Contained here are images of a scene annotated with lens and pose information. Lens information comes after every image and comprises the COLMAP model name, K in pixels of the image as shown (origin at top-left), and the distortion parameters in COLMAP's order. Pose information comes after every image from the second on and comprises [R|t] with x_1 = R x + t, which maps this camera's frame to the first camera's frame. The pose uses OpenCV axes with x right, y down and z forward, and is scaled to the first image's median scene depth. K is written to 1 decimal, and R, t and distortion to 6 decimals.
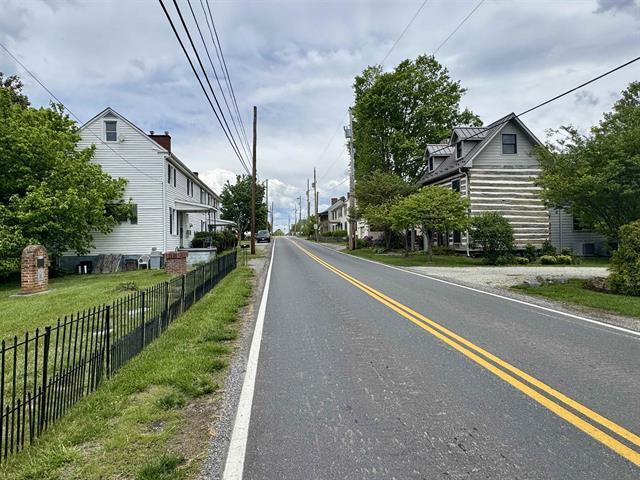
lens RADIAL K [[385.3, 0, 320.1], [0, 385.3, 239.6], [0, 0, 1]] dist [0.000888, 0.000279]
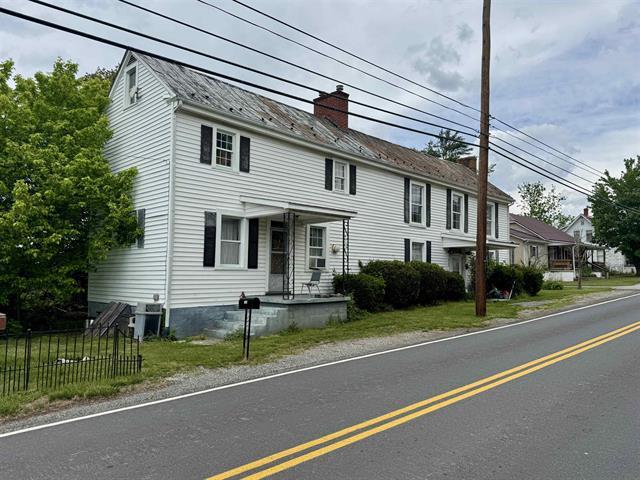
lens RADIAL K [[465.2, 0, 319.3], [0, 465.2, 241.6], [0, 0, 1]] dist [-0.001502, -0.000374]
pose [[0.602925, -0.022098, -0.797492, 0.122769], [-0.021356, 0.998811, -0.043822, -0.017139], [0.797512, 0.043452, 0.601736, 0.554545]]
